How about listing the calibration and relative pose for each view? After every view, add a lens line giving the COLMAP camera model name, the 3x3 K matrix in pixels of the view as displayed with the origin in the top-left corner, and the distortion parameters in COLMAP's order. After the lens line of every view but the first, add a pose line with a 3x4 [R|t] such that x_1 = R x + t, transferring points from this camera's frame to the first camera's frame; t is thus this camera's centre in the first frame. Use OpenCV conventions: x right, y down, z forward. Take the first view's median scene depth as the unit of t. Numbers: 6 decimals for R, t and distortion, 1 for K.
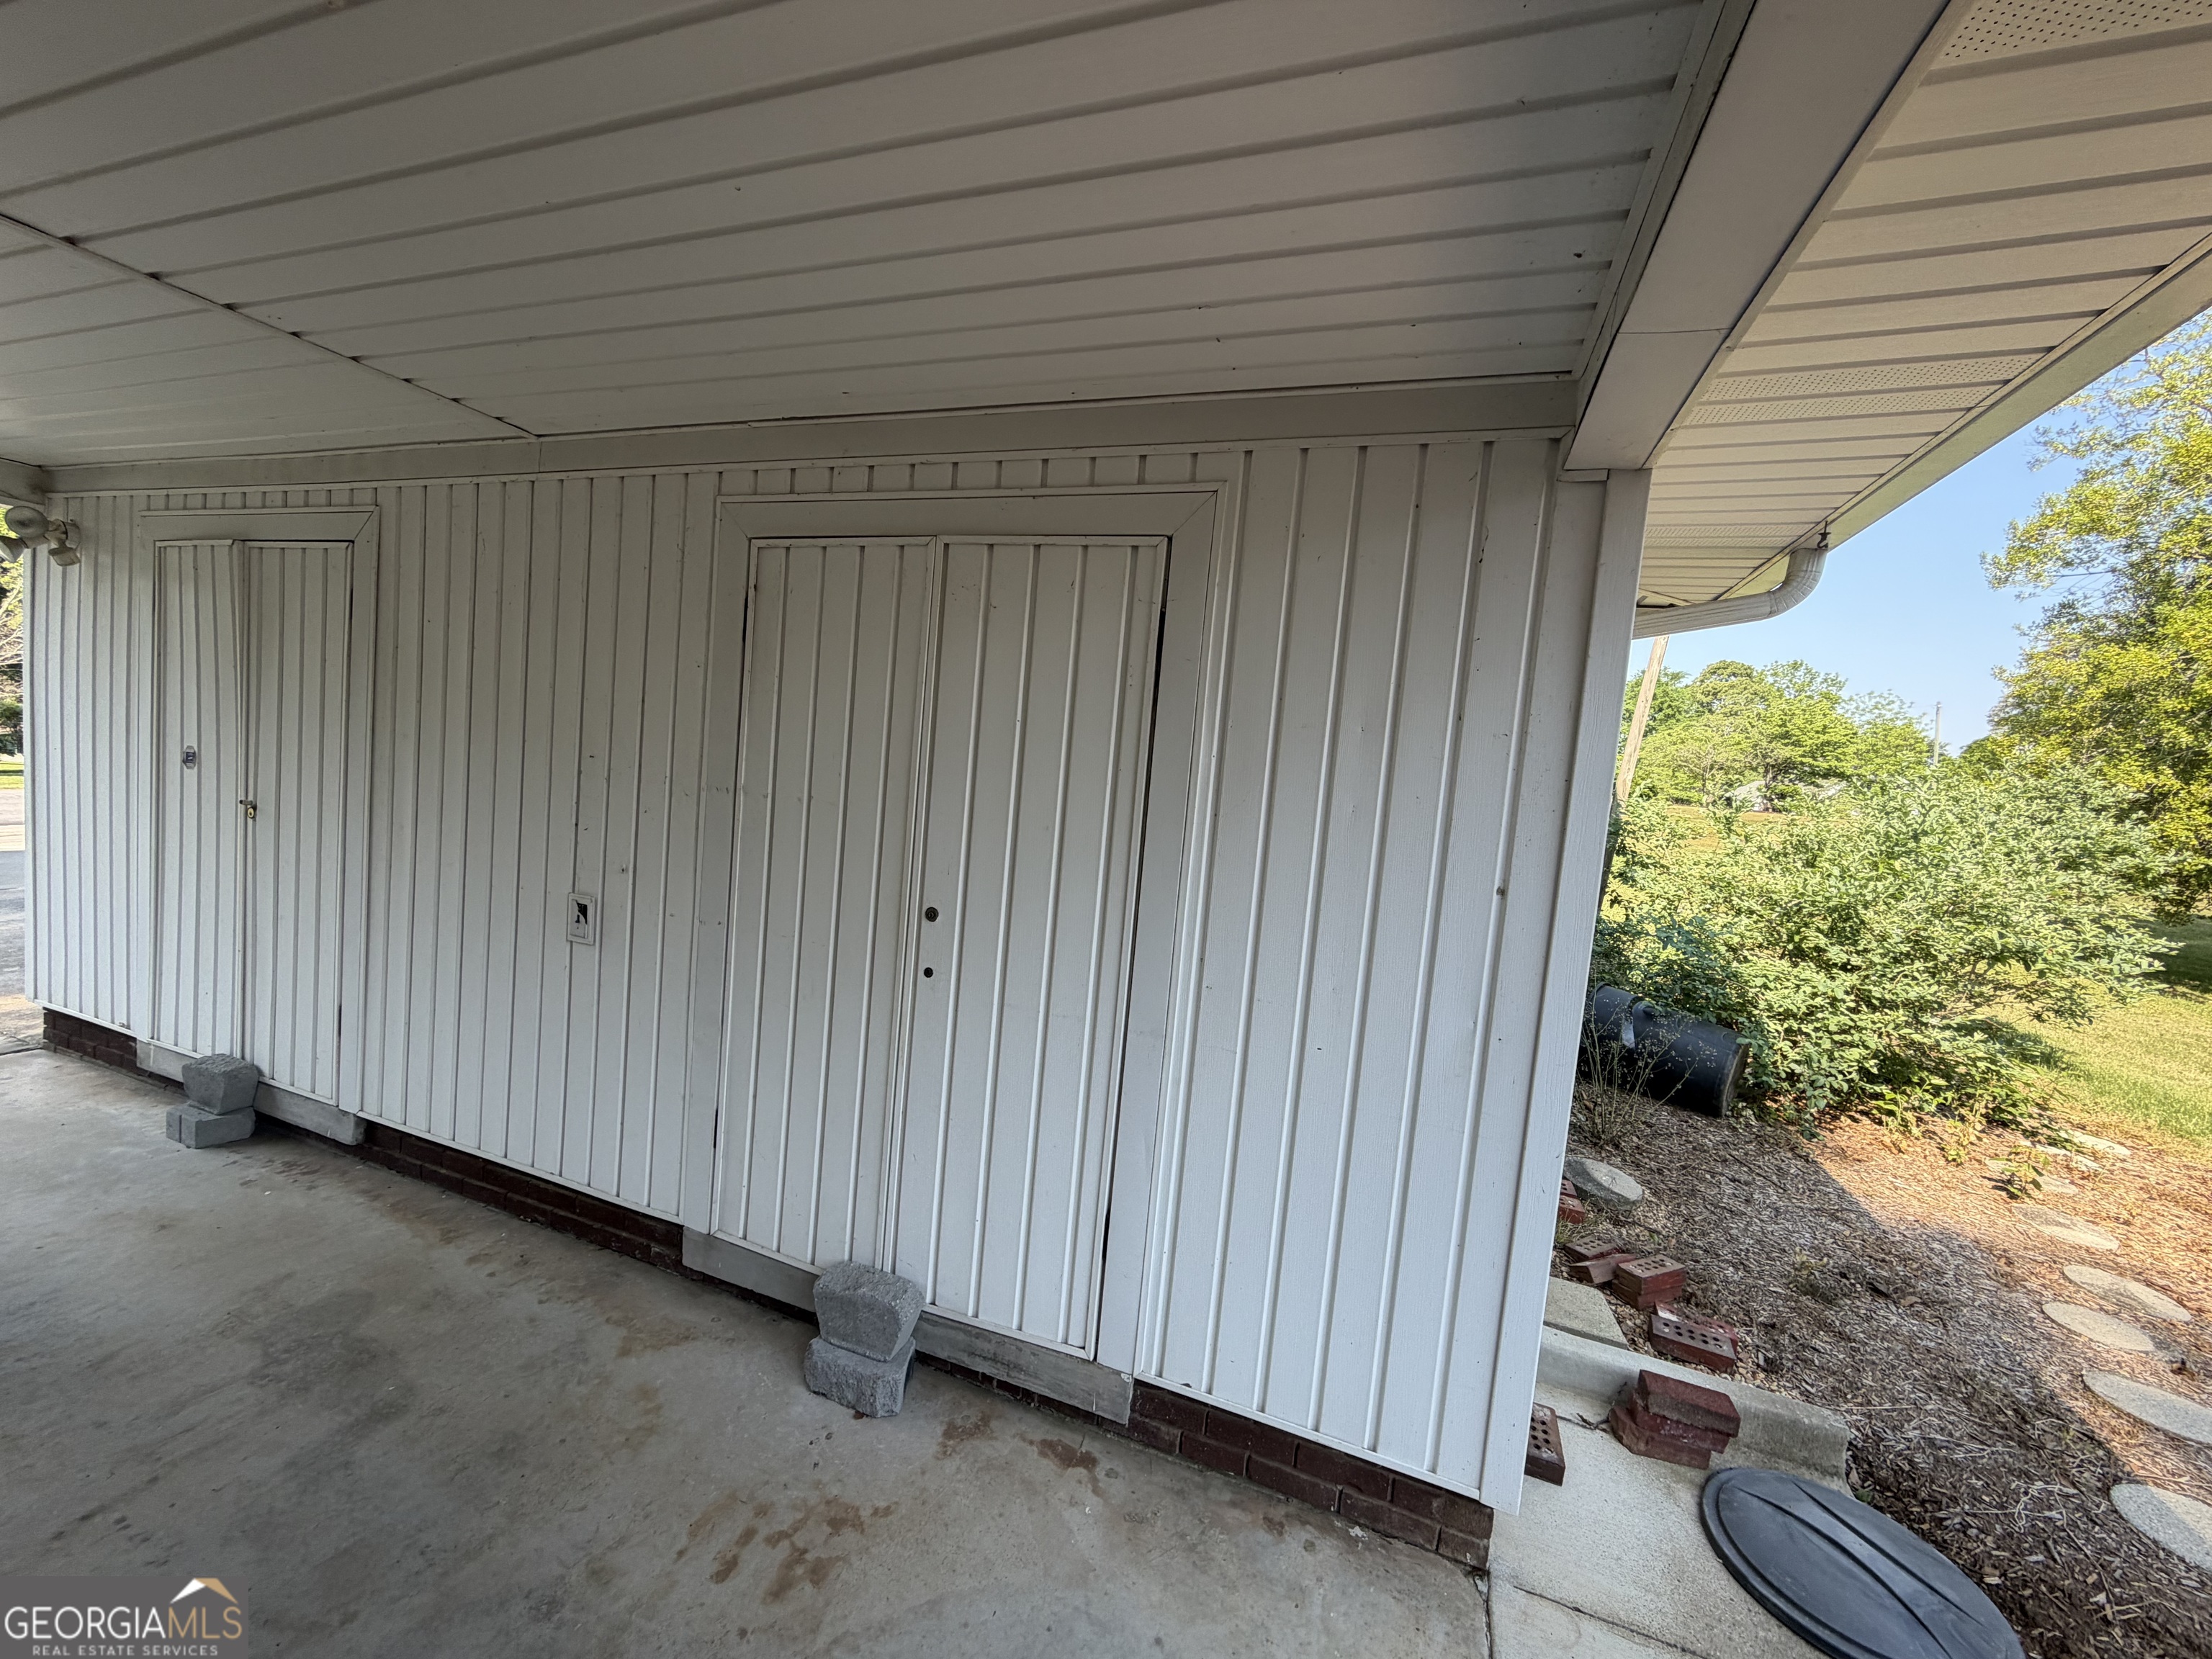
lens RADIAL K [[885.9, 0, 1100.5], [0, 885.9, 829.5], [0, 0, 1]] dist [0.001452, 0.000350]
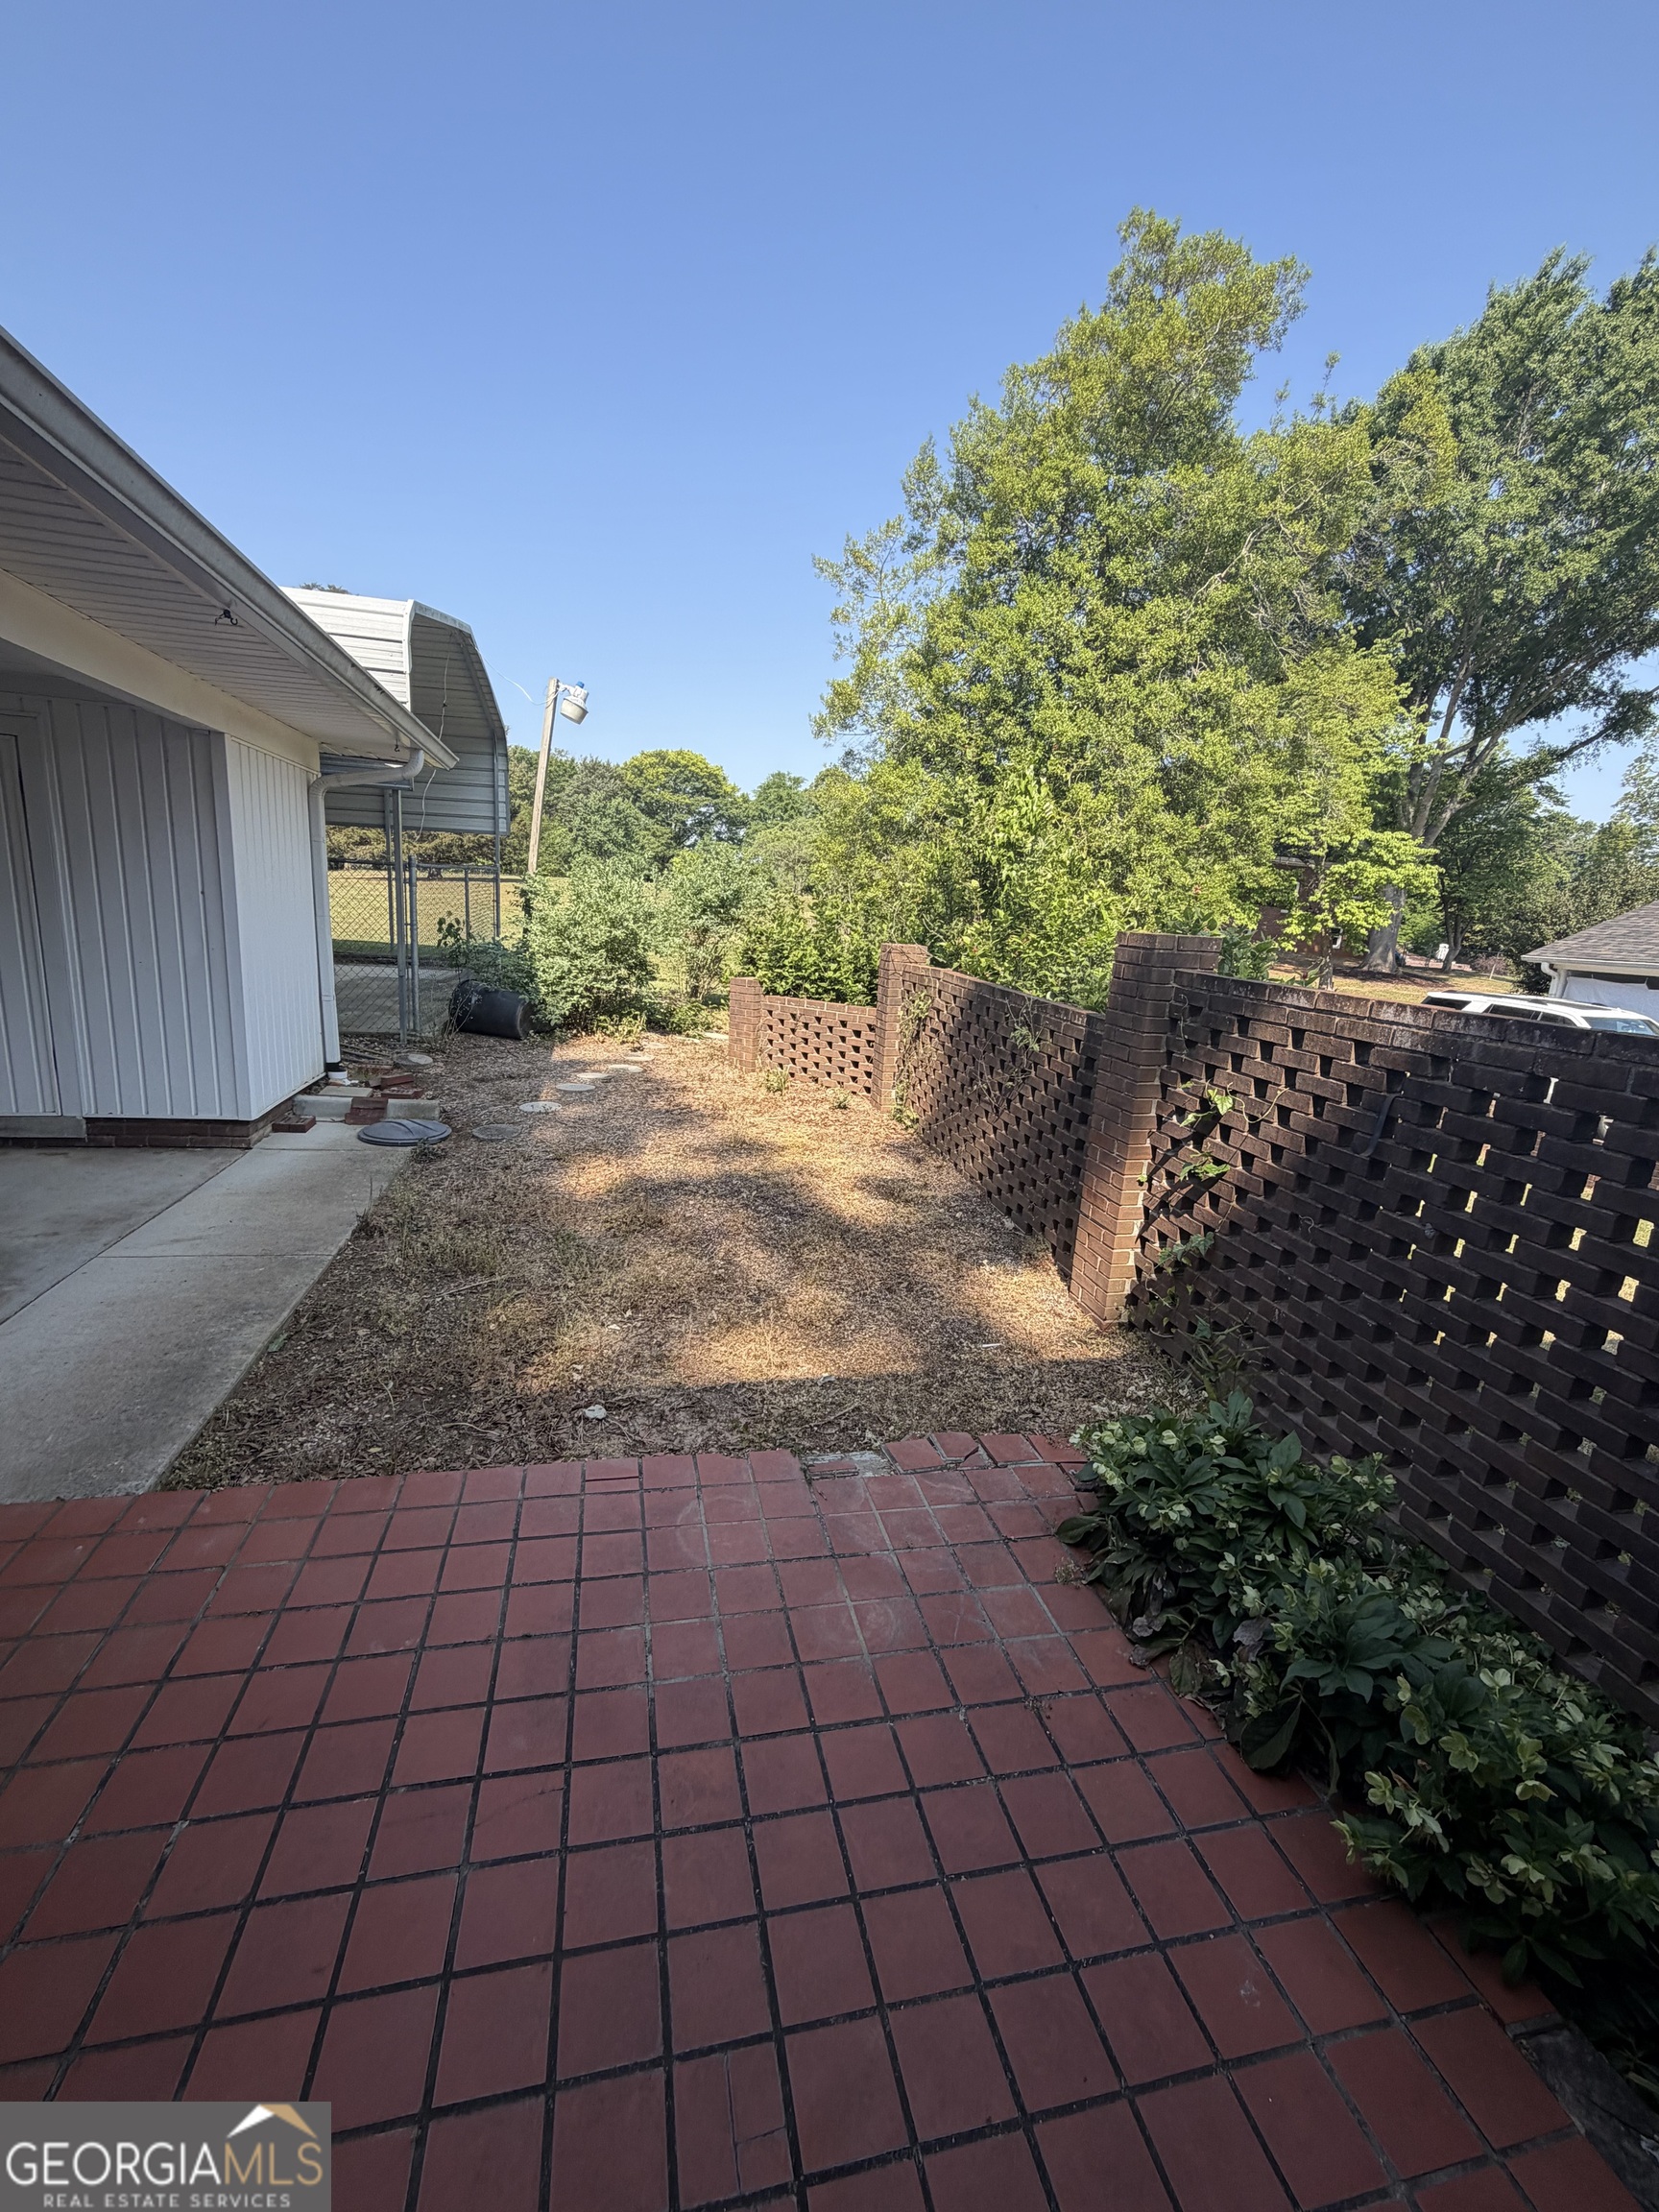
lens RADIAL K [[885.9, 0, 829.5], [0, 885.9, 1106.0], [0, 0, 1]] dist [0.001452, 0.000350]
pose [[0.831953, -0.150285, 0.534105, 0.370483], [0.043291, 0.977266, 0.207548, 0.166165], [-0.553154, -0.149548, 0.819546, -1.724375]]
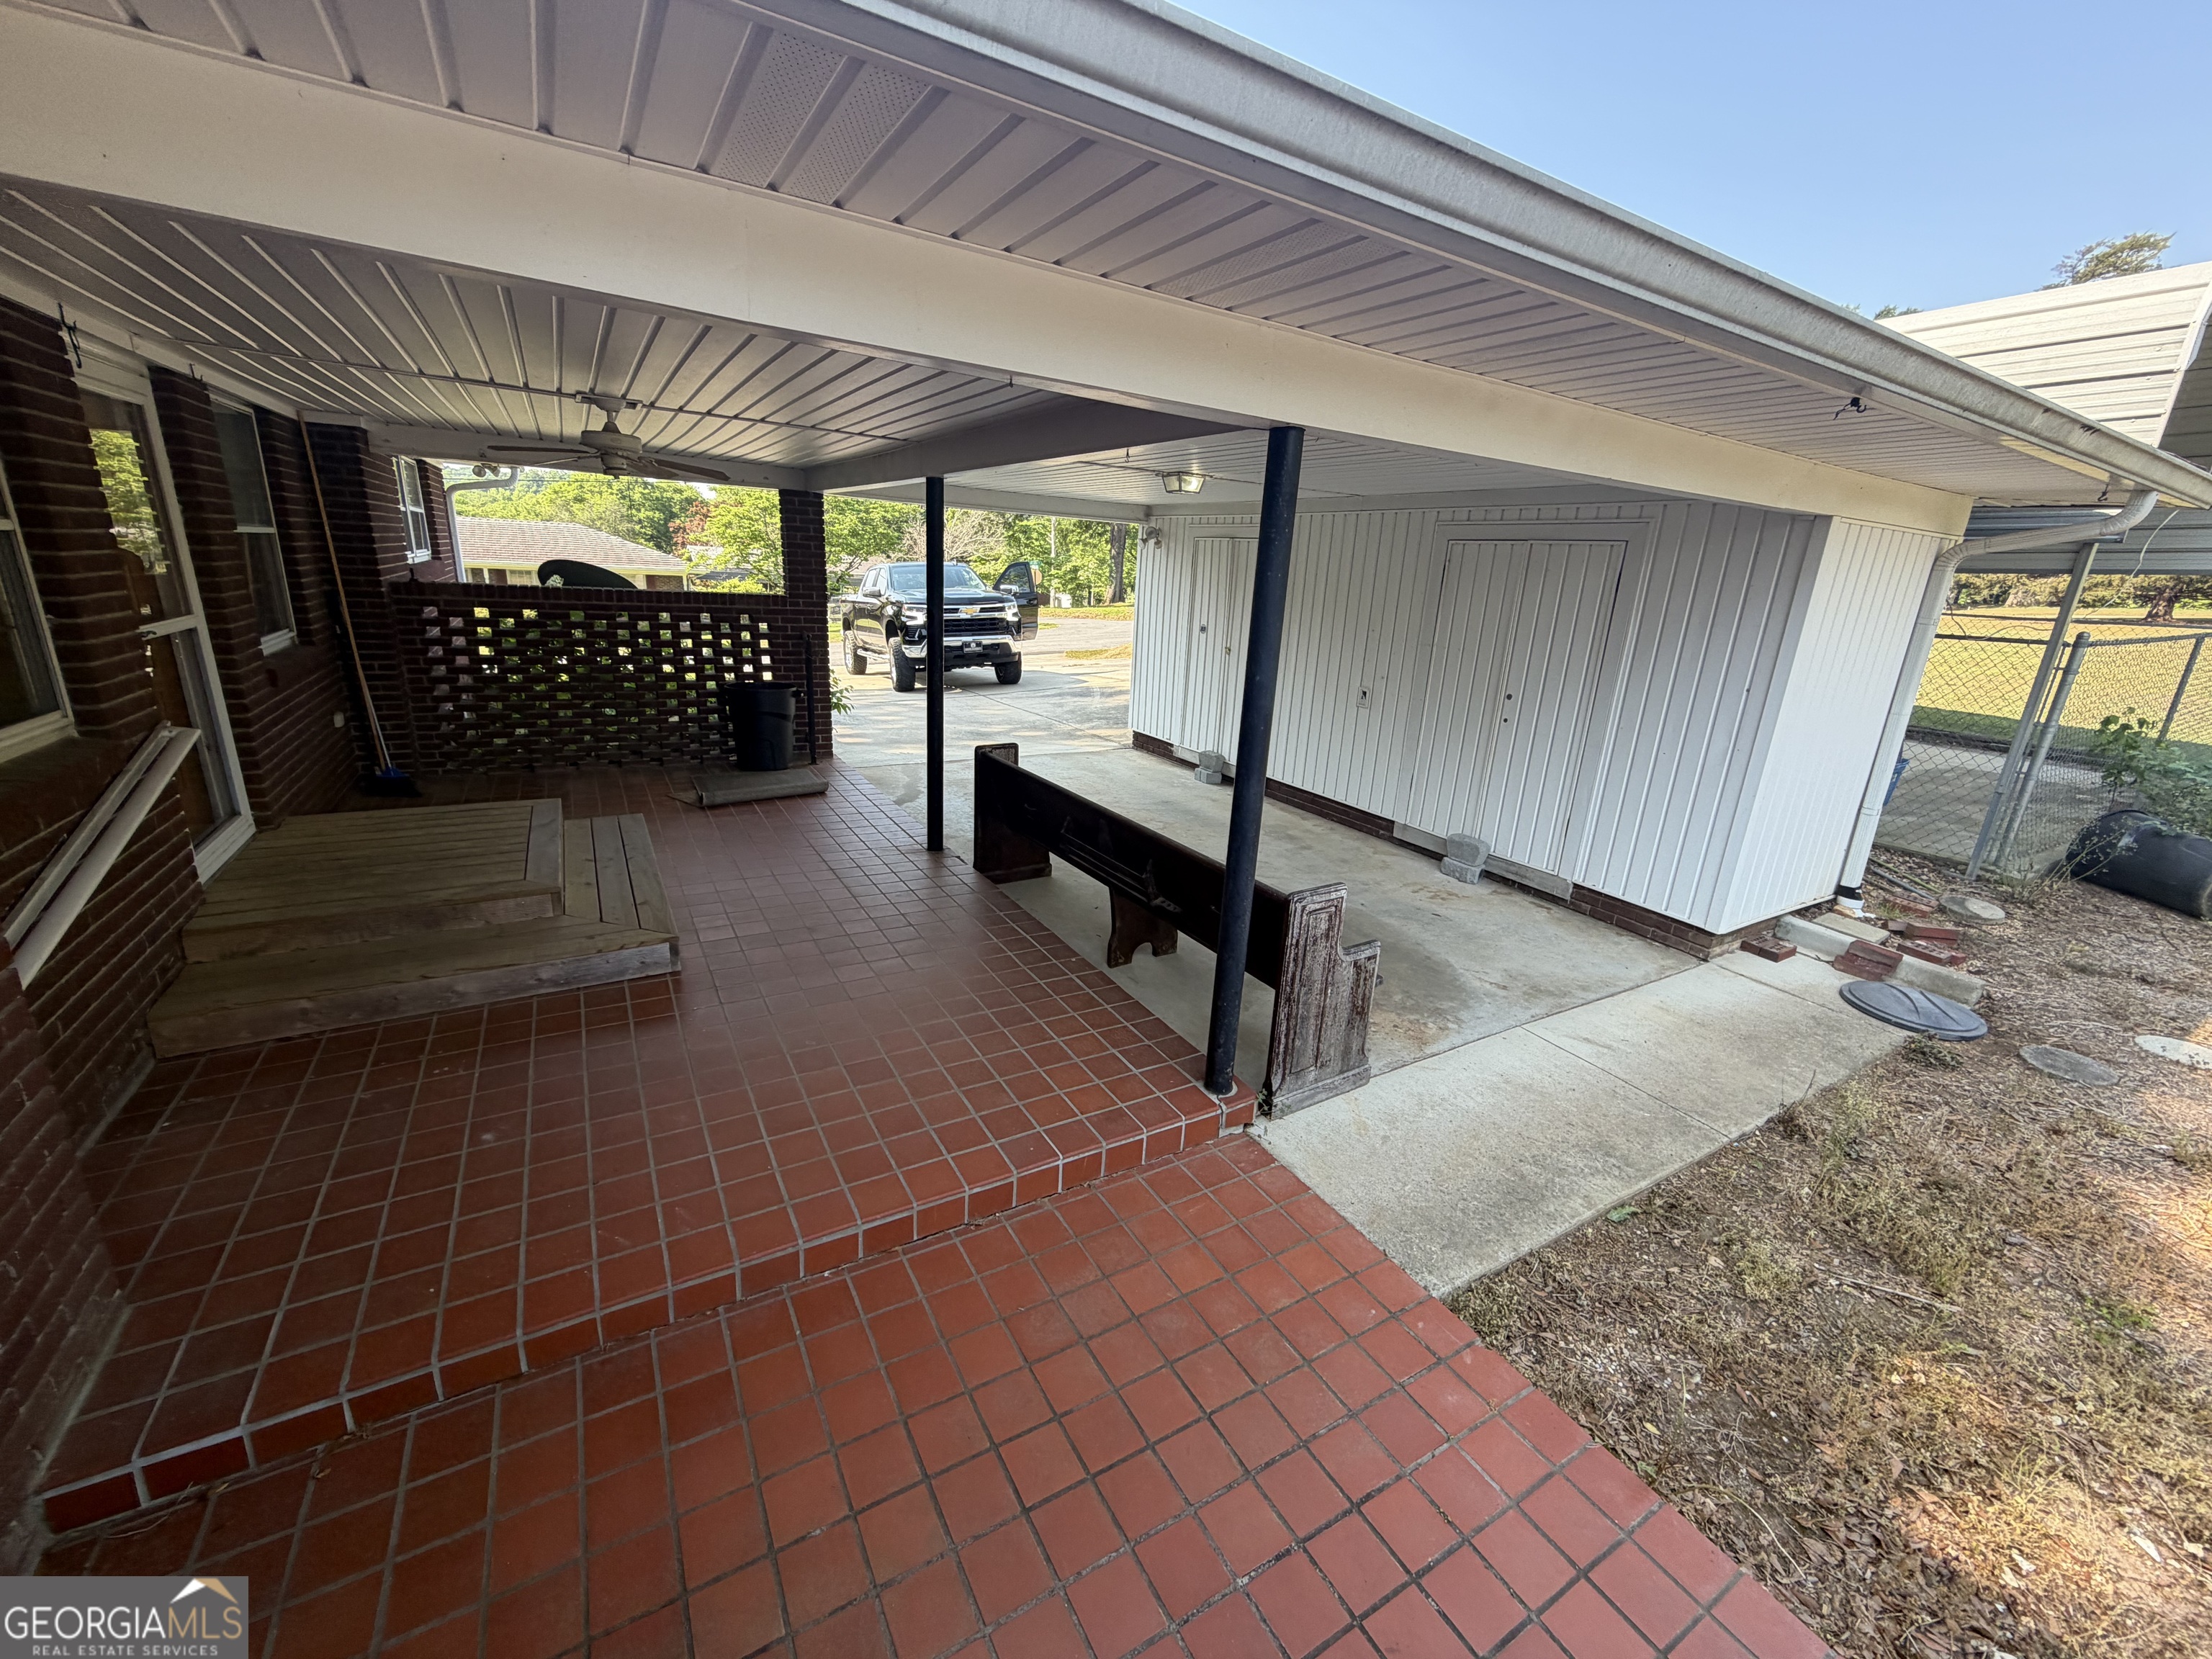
lens RADIAL K [[885.9, 0, 1100.5], [0, 885.9, 829.5], [0, 0, 1]] dist [0.001452, 0.000350]
pose [[0.776413, 0.133702, -0.615878, 0.462810], [-0.023281, 0.982655, 0.183977, 0.027124], [0.629794, -0.128504, 0.766059, -1.552421]]
